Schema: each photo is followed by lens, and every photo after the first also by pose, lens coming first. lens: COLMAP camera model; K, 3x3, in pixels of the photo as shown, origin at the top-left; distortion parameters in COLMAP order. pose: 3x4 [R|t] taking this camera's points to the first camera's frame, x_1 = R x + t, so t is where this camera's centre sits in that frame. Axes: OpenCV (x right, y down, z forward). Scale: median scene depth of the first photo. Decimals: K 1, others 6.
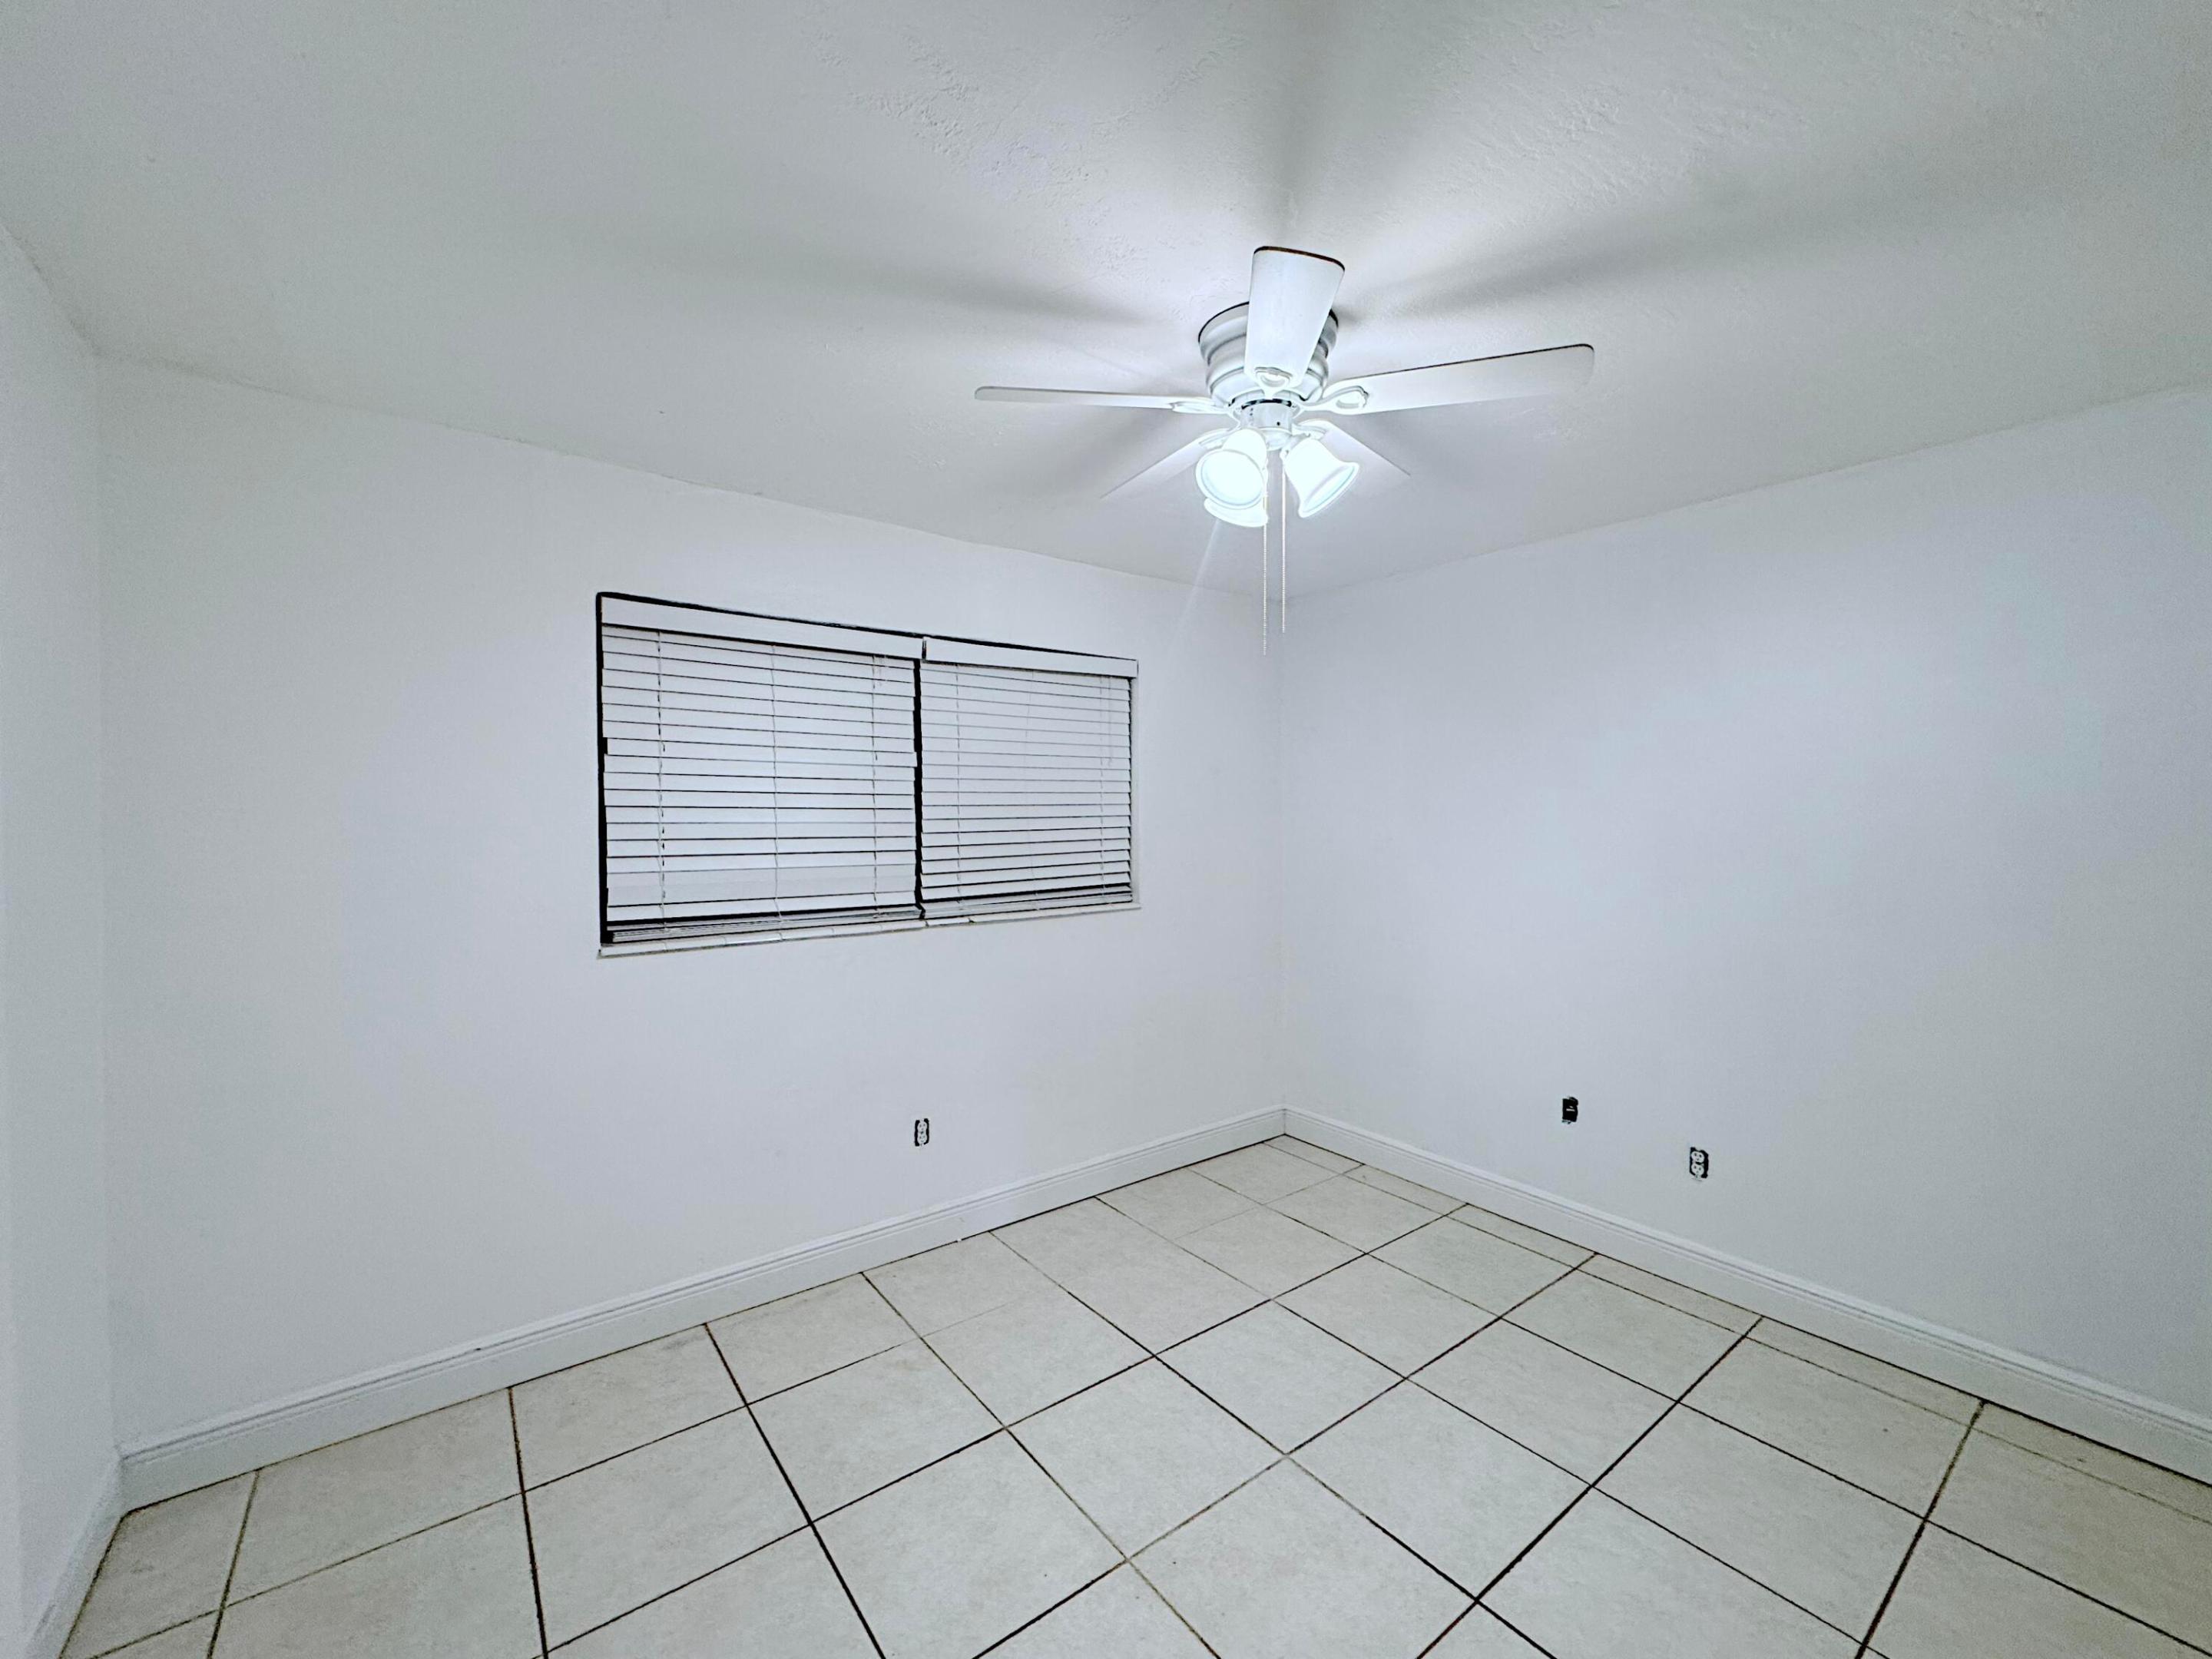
lens RADIAL K [[887.9, 0, 1115.5], [0, 887.9, 824.8], [0, 0, 1]] dist [-0.000730, 0.000562]
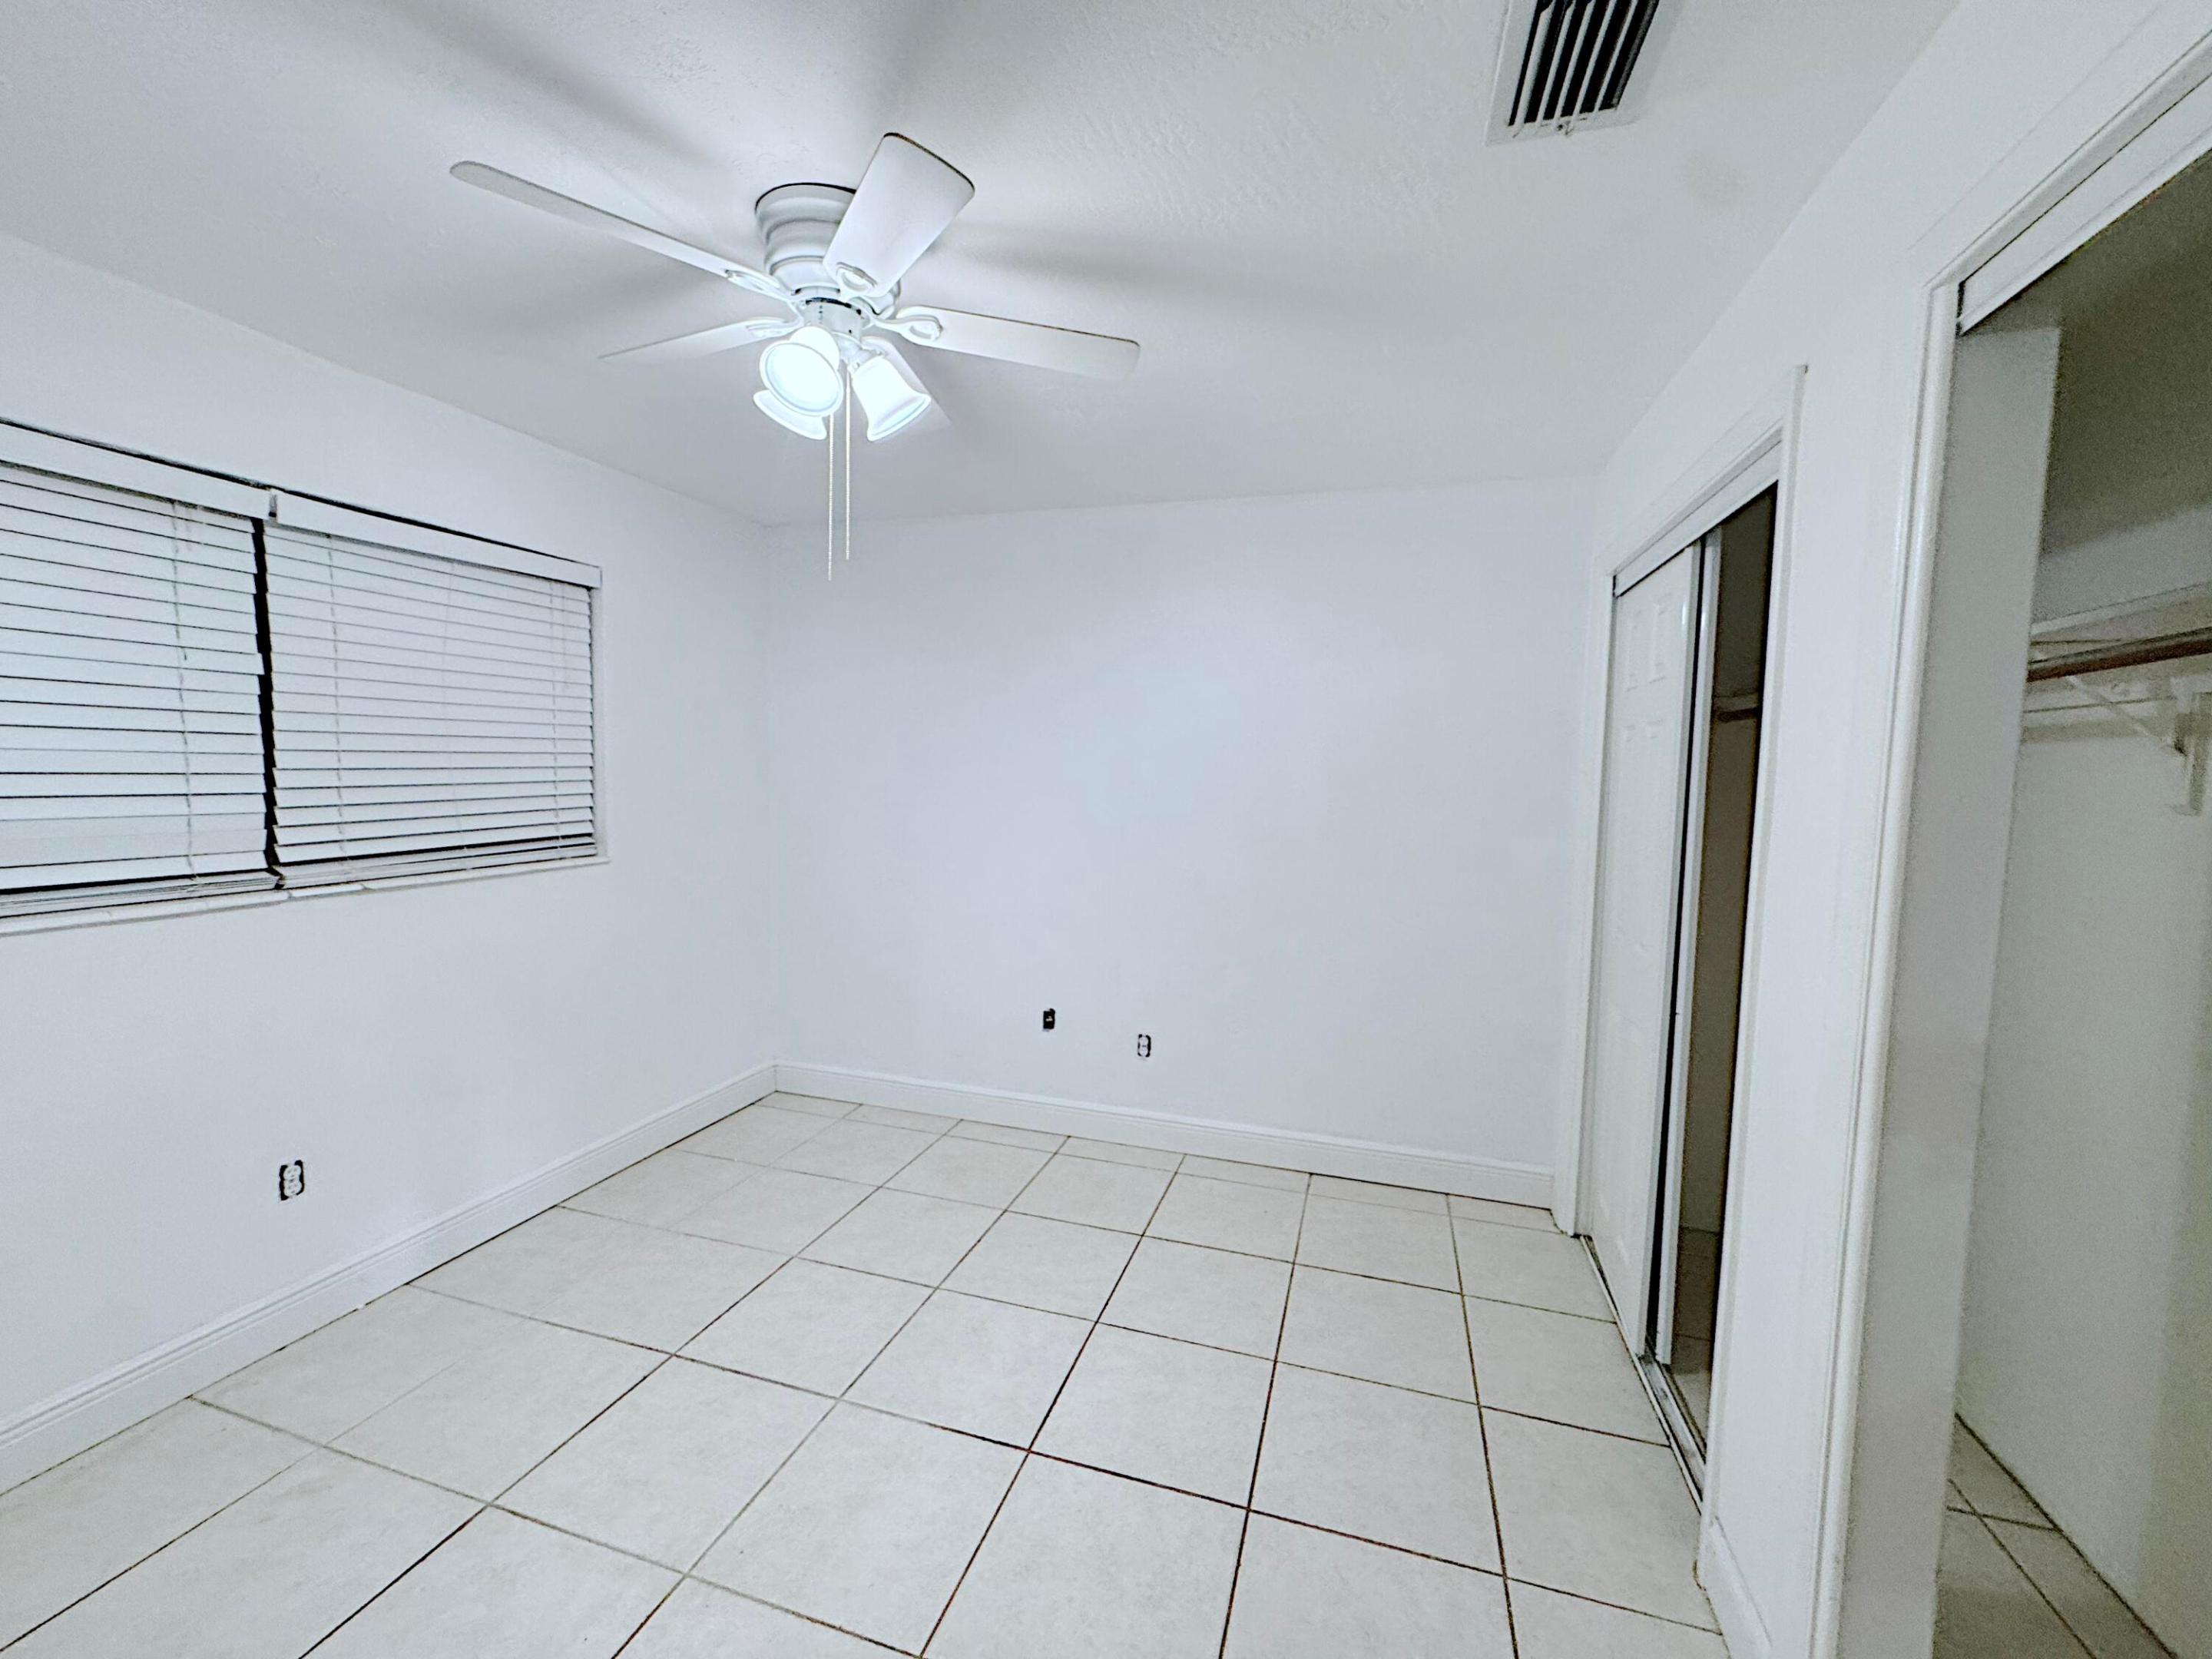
lens RADIAL K [[887.9, 0, 1110.9], [0, 887.9, 824.2], [0, 0, 1]] dist [-0.000730, 0.000562]
pose [[0.816298, -0.020113, 0.577281, -0.086934], [-0.012248, 0.998566, 0.052109, 0.008396], [-0.577502, -0.049607, 0.814881, 0.033075]]
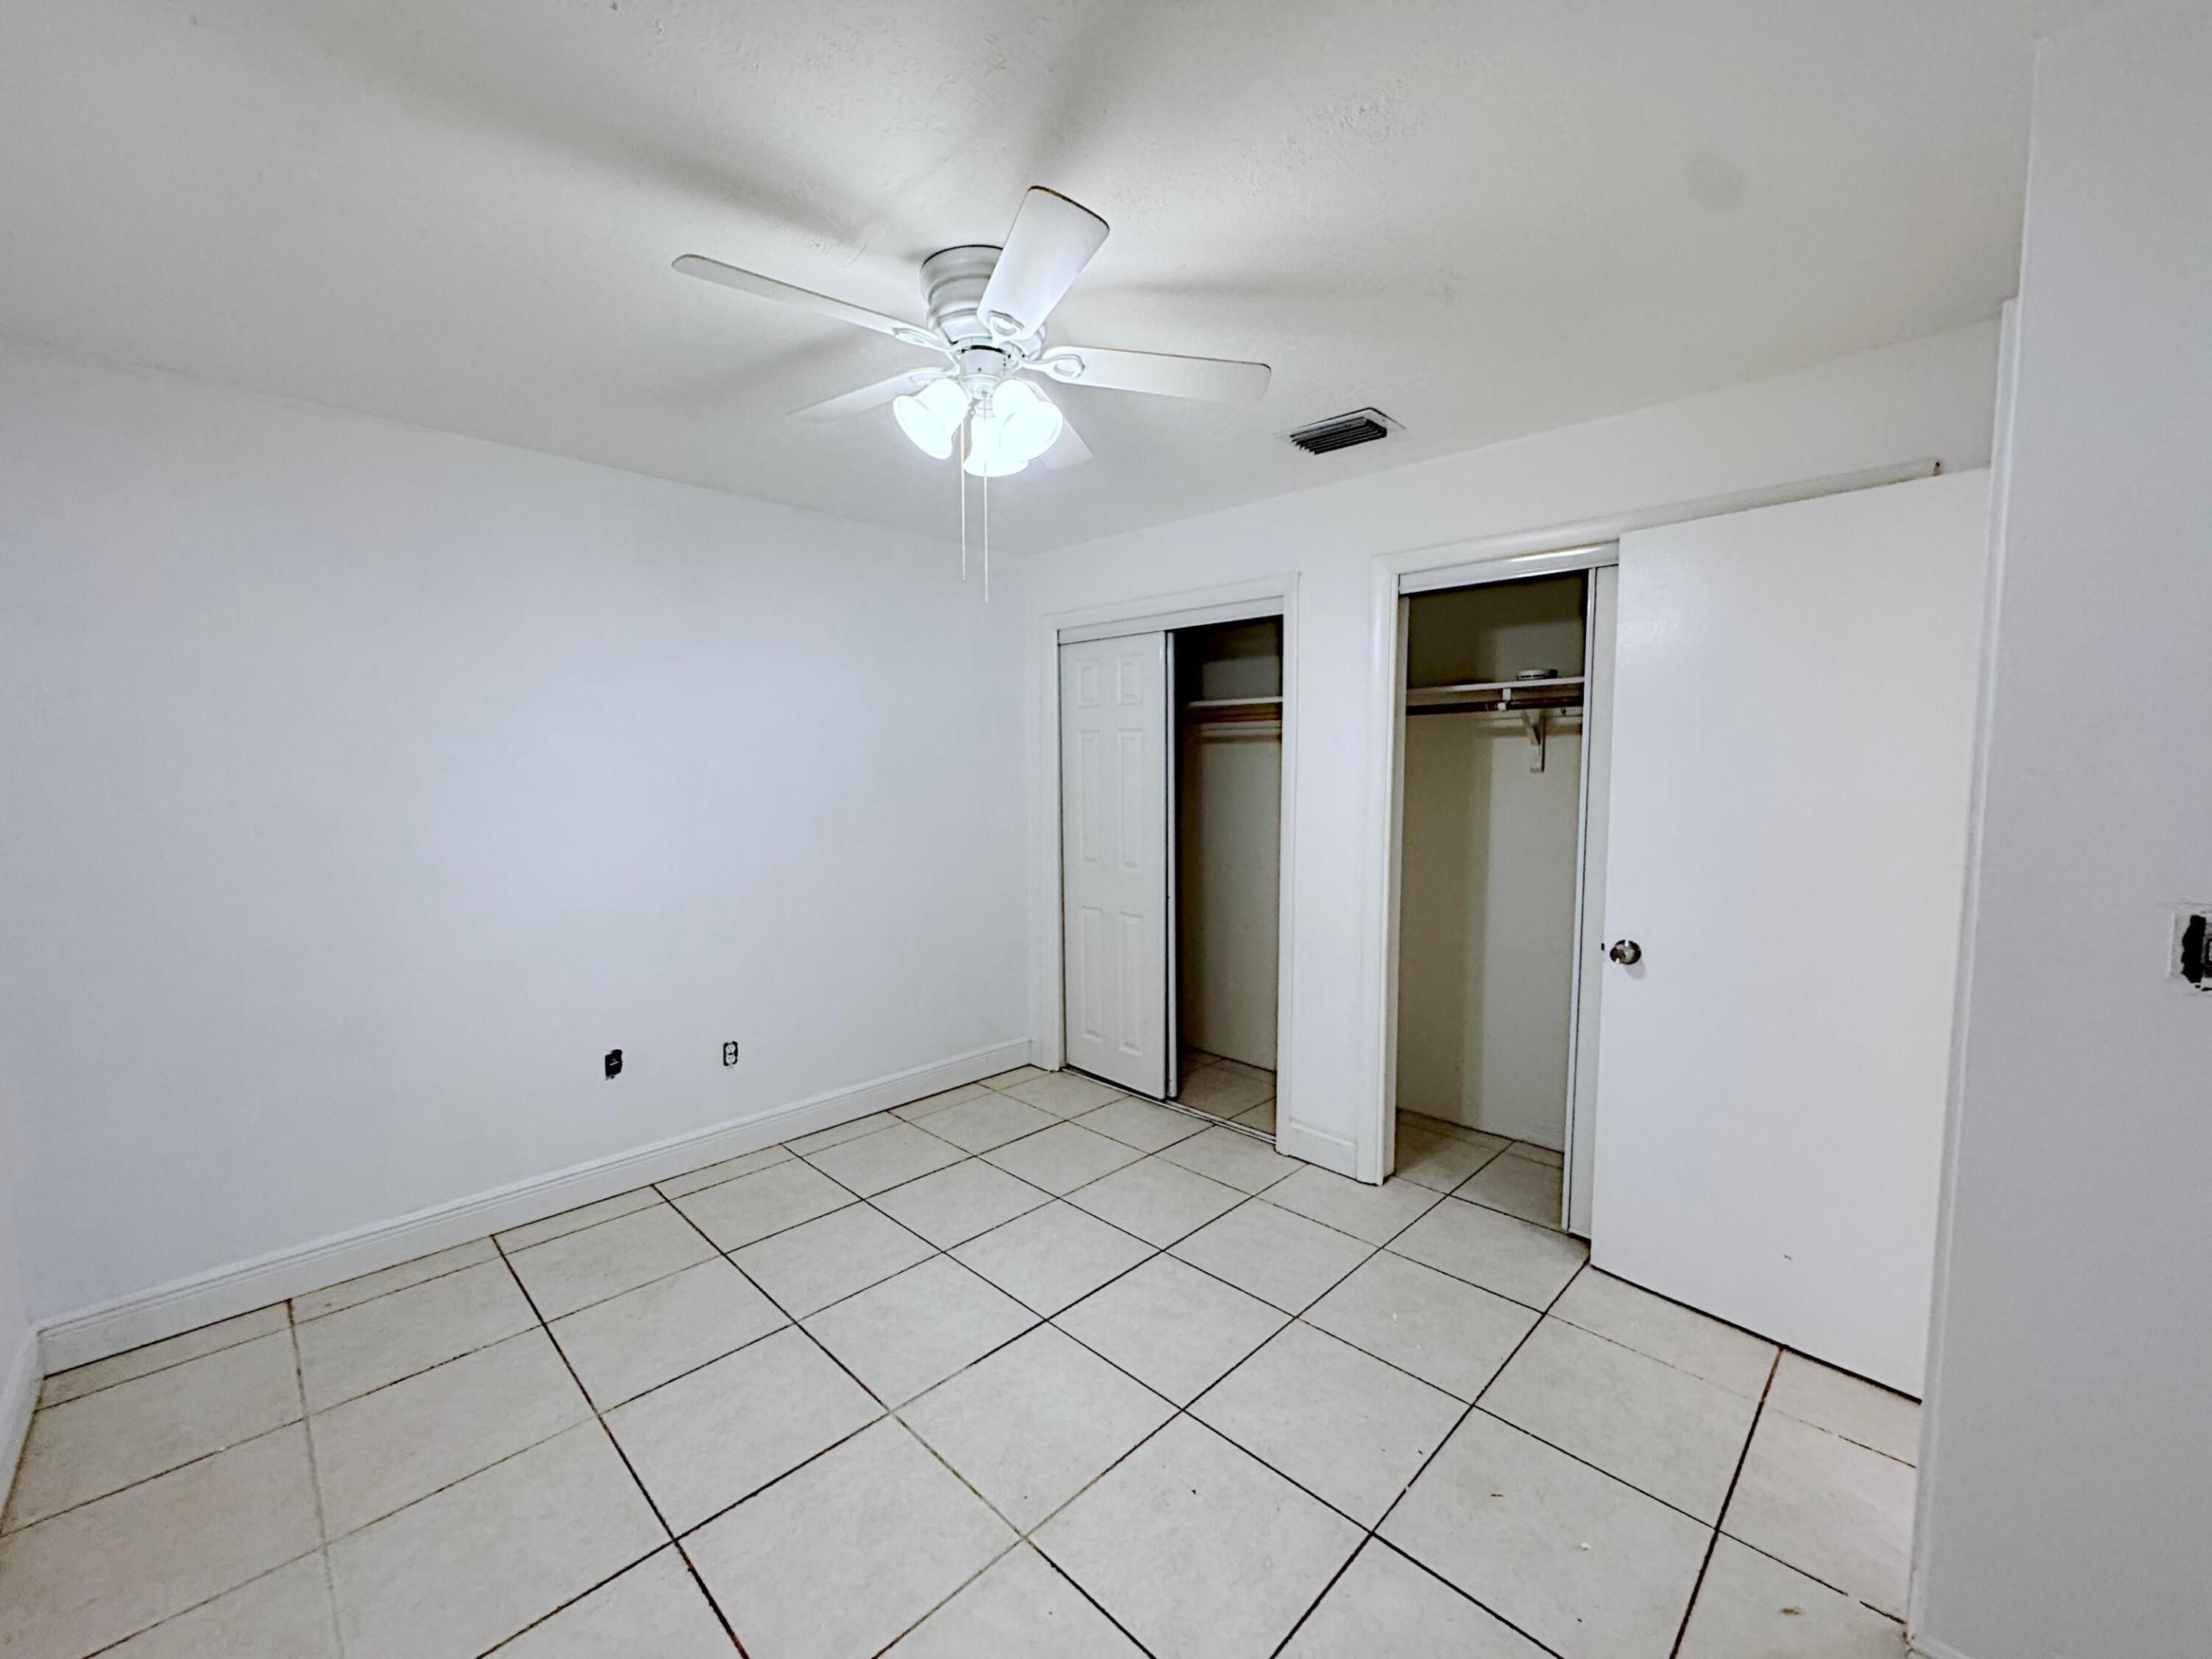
lens RADIAL K [[889.4, 0, 1099.9], [0, 889.4, 829.0], [0, 0, 1]] dist [0.001460, -0.000301]
pose [[-0.125868, -0.075449, 0.989174, -0.547896], [0.022229, 0.996639, 0.078847, -0.002518], [-0.991798, 0.031913, -0.123768, 0.627079]]
